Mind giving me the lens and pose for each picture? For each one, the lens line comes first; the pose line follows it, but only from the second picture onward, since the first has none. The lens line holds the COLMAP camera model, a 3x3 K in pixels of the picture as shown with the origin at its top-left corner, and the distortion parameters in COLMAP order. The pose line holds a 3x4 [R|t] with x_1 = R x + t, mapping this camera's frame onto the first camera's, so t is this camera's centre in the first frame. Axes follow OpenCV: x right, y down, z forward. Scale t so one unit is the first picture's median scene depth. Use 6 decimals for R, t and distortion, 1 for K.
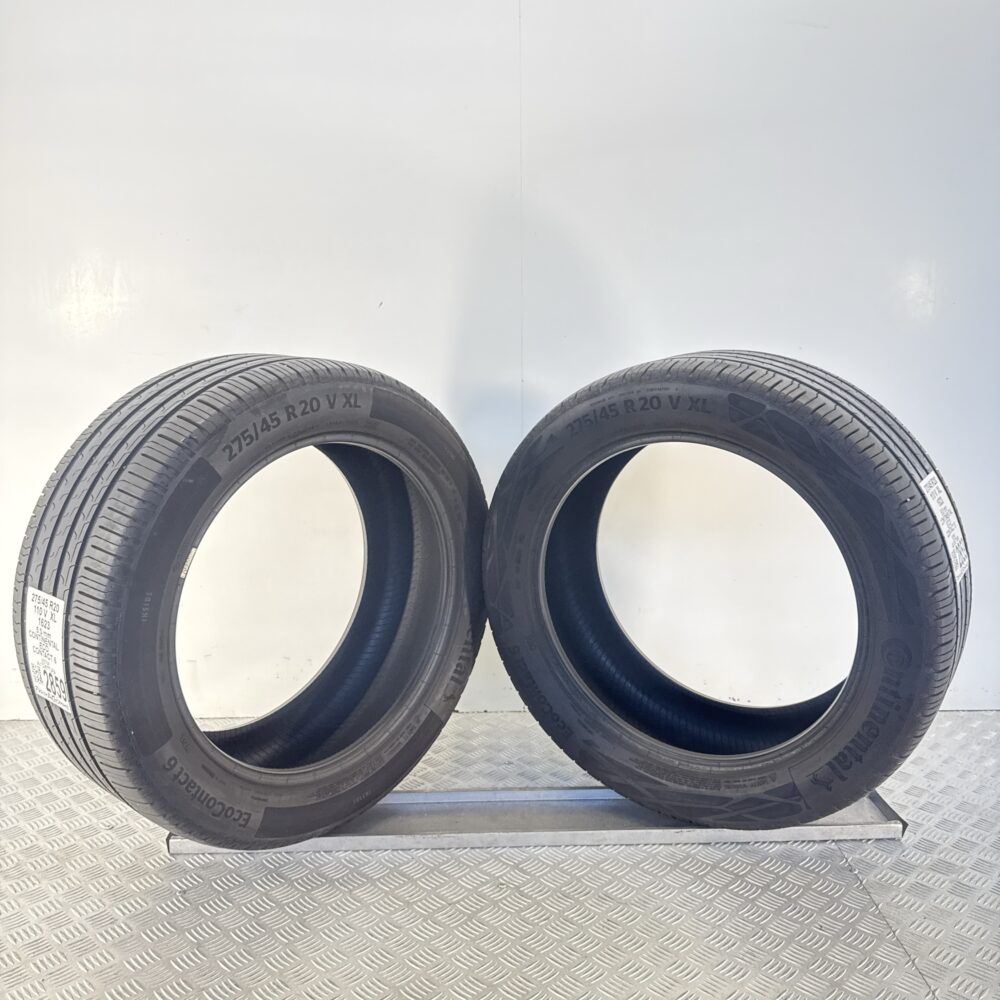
lens RADIAL K [[921.8, 0, 498.6], [0, 921.8, 500.4], [0, 0, 1]] dist [0.058965, 0.000000]
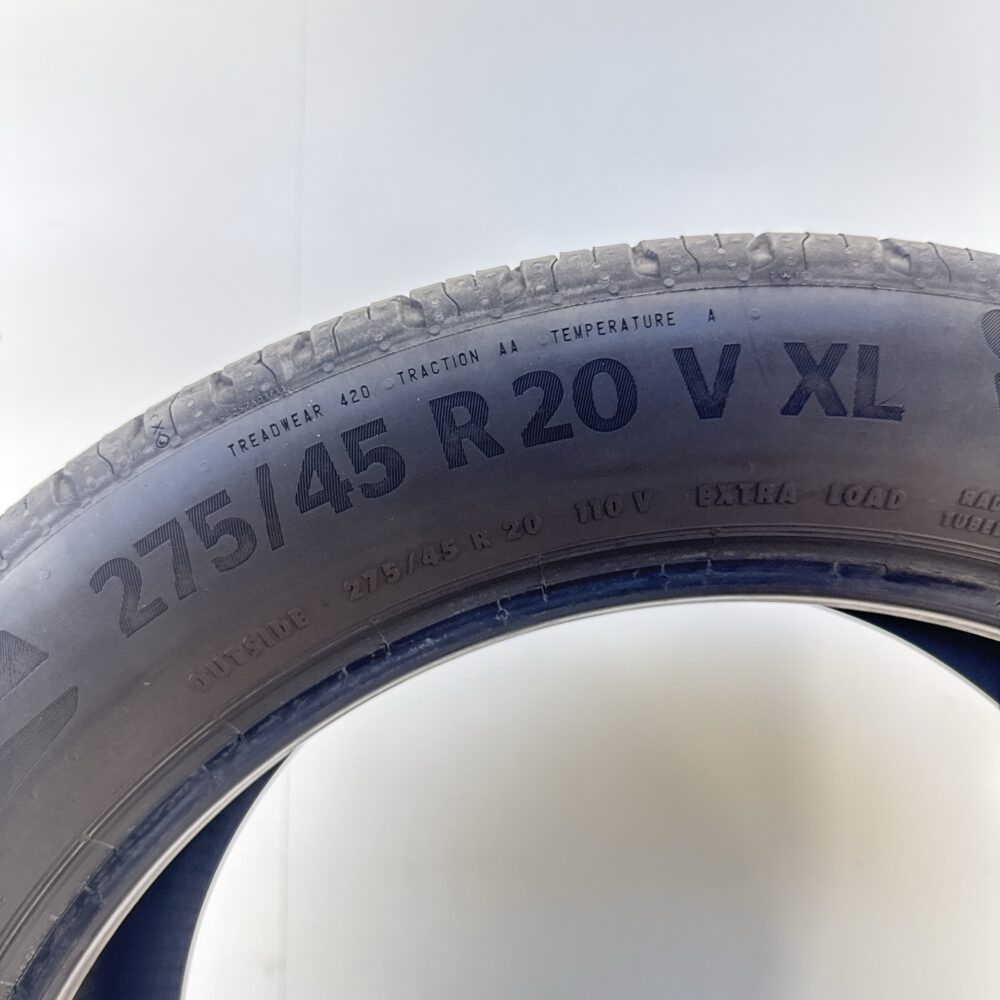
lens RADIAL K [[921.8, 0, 499.7], [0, 921.8, 501.0], [0, 0, 1]] dist [0.058965, 0.000000]
pose [[0.846446, 0.002456, 0.532469, 0.044588], [0.155017, 0.955538, -0.250831, -0.036928], [-0.509411, 0.294857, 0.808431, 0.826817]]
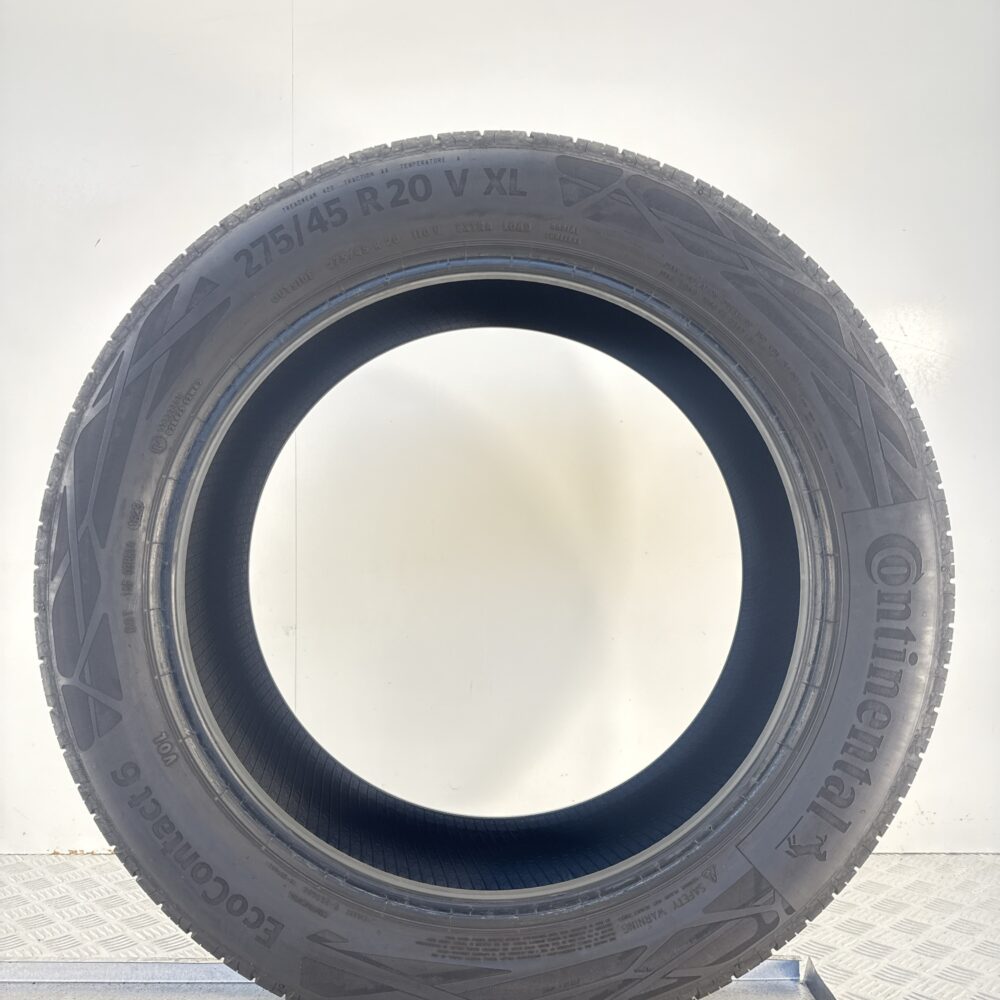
lens RADIAL K [[921.8, 0, 495.2], [0, 921.8, 493.6], [0, 0, 1]] dist [0.058965, 0.000000]
pose [[0.839836, -0.019145, 0.542502, -0.087250], [0.171439, 0.957583, -0.231609, 0.190574], [-0.515057, 0.287520, 0.807495, 0.568919]]
